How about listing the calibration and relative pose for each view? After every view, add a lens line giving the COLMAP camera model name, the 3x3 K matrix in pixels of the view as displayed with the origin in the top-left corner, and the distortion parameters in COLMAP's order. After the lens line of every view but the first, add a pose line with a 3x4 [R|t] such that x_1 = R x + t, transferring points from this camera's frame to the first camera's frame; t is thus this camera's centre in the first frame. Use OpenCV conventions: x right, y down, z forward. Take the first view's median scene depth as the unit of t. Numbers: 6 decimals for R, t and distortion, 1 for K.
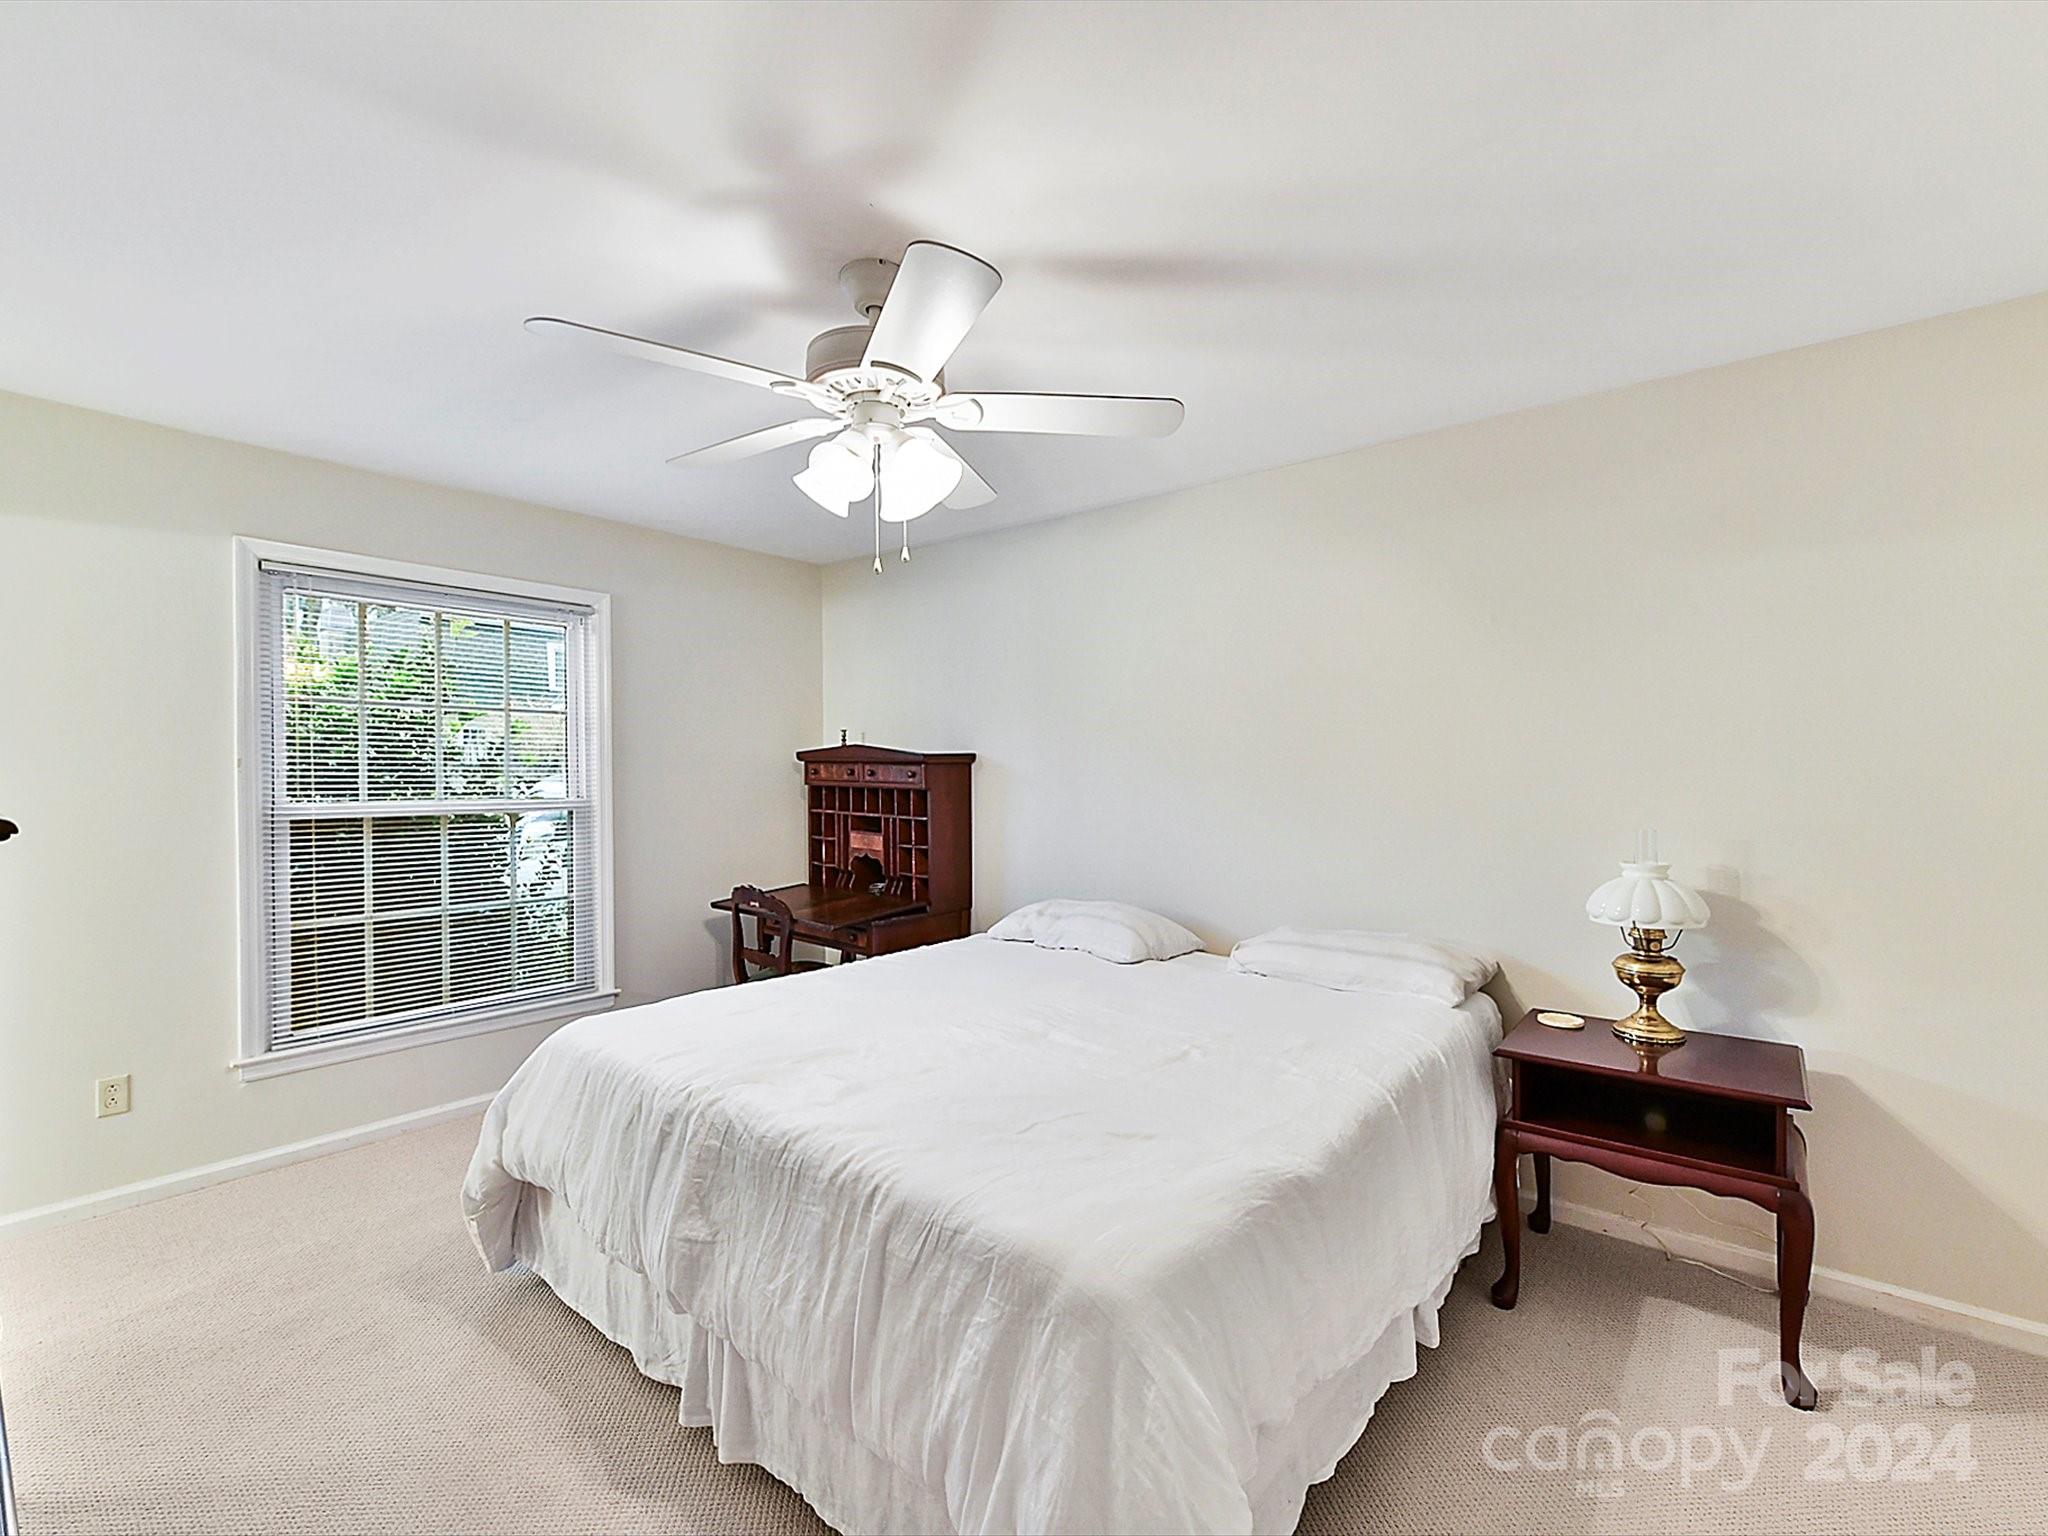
lens RADIAL K [[915.2, 0, 1036.1], [0, 915.2, 763.3], [0, 0, 1]] dist [0.000749, -0.000829]
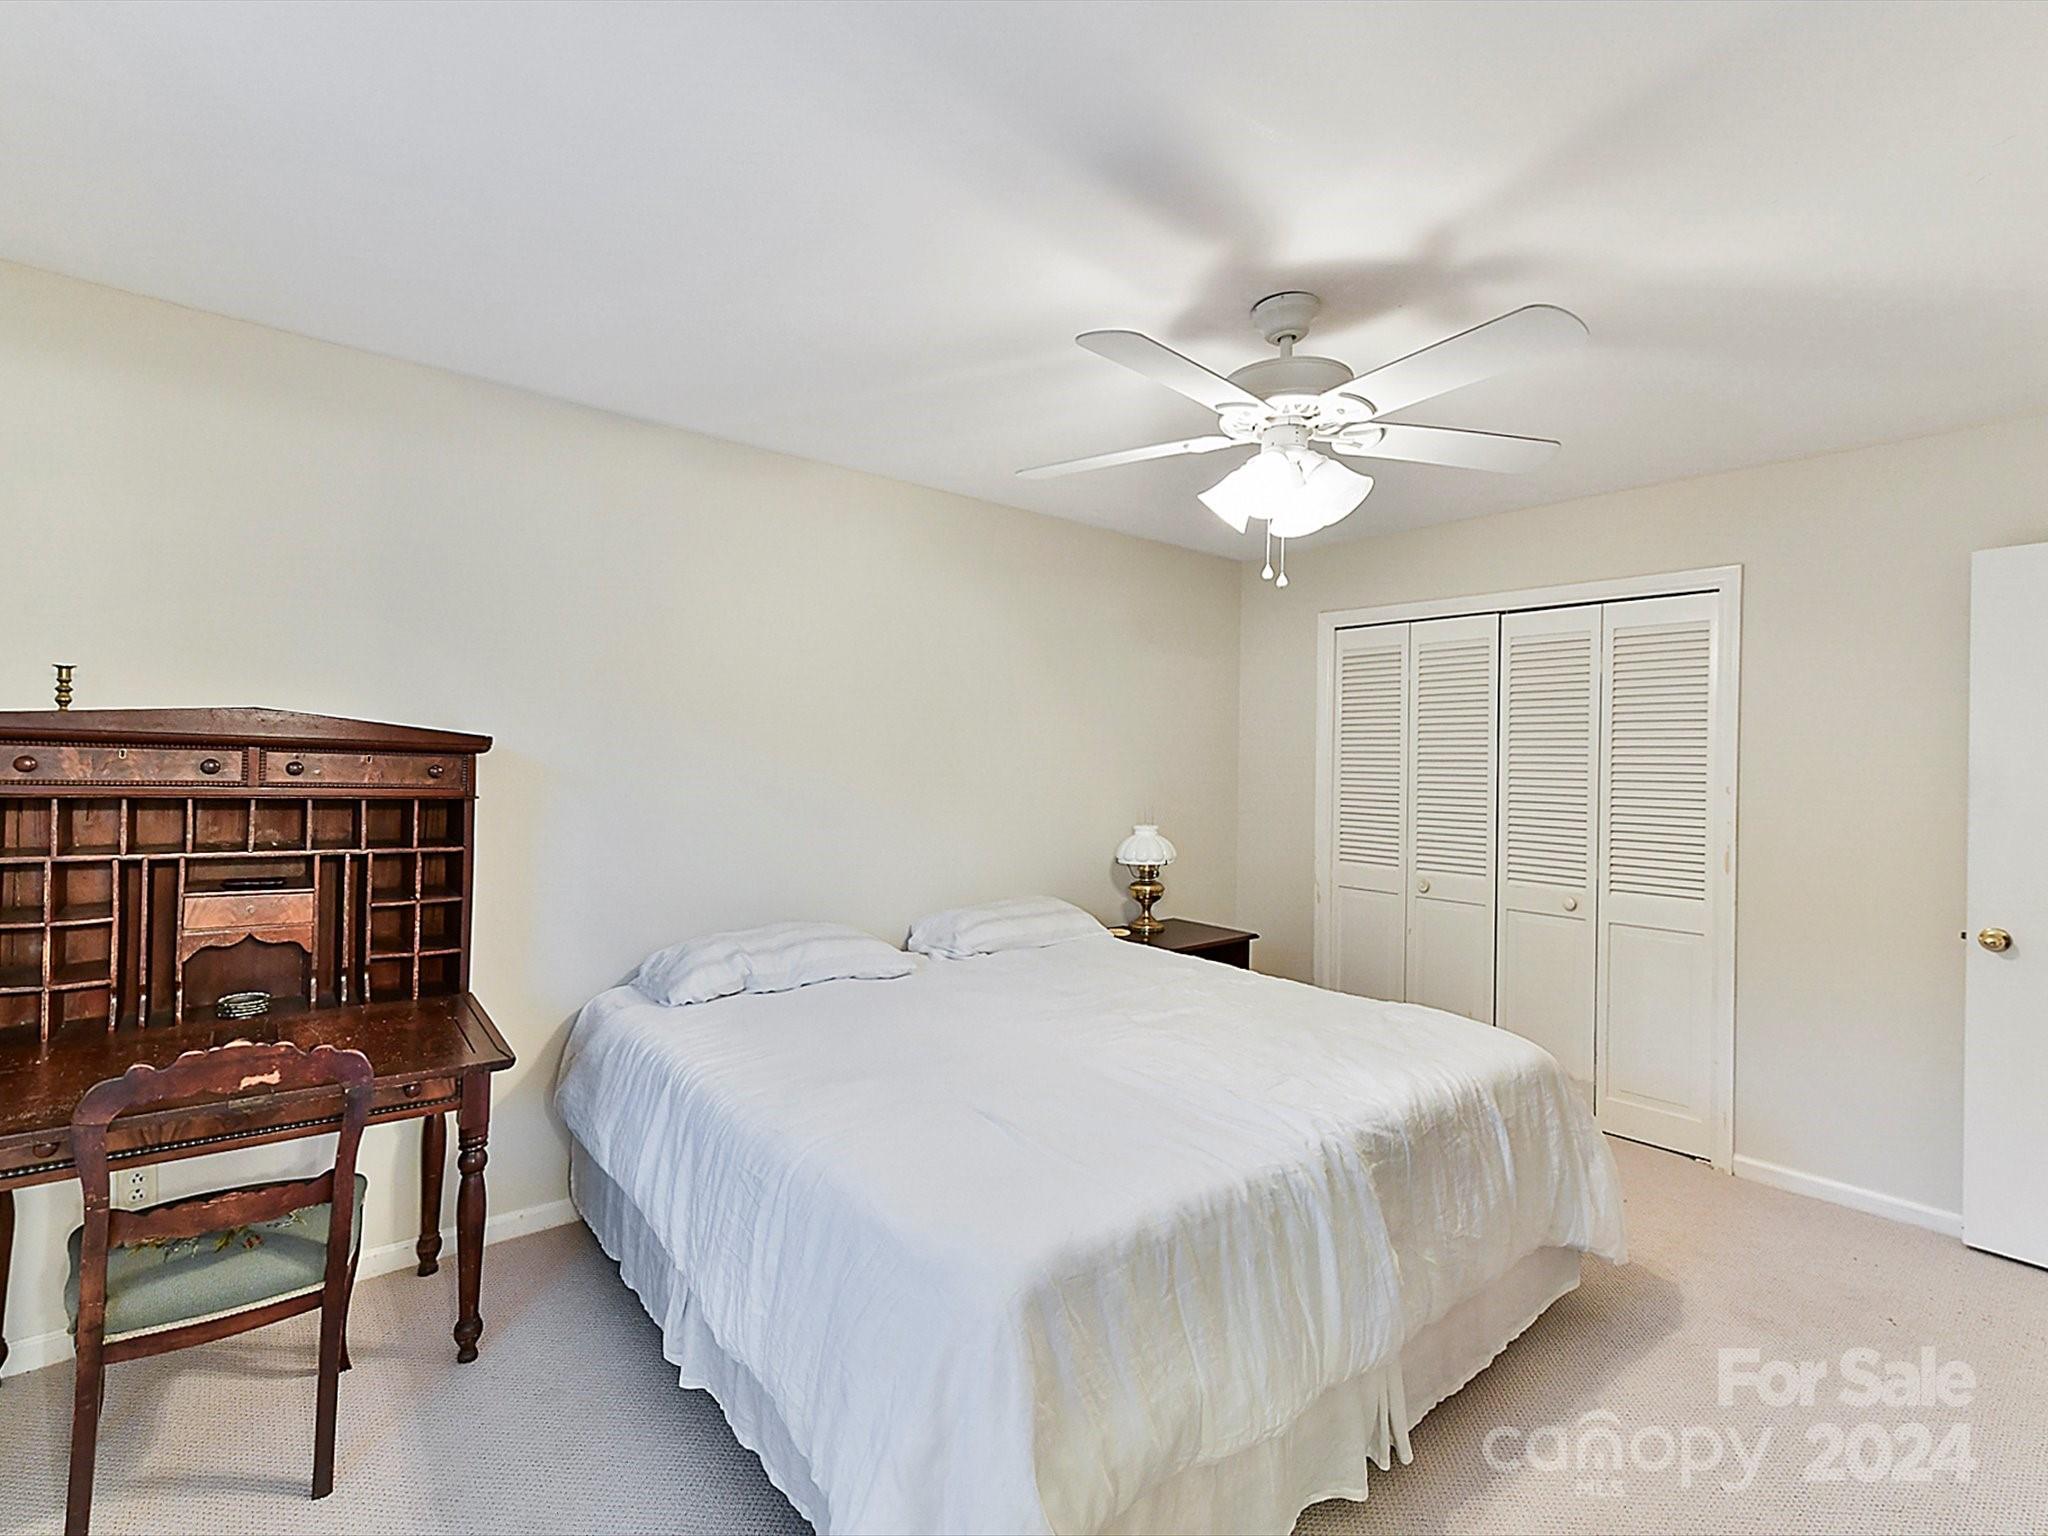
lens RADIAL K [[915.2, 0, 1035.4], [0, 915.2, 770.8], [0, 0, 1]] dist [0.000749, -0.000829]
pose [[0.164589, -0.001281, 0.986361, -0.621028], [-0.028177, 0.999585, 0.006000, -0.002214], [-0.985960, -0.028781, 0.164484, 0.543528]]
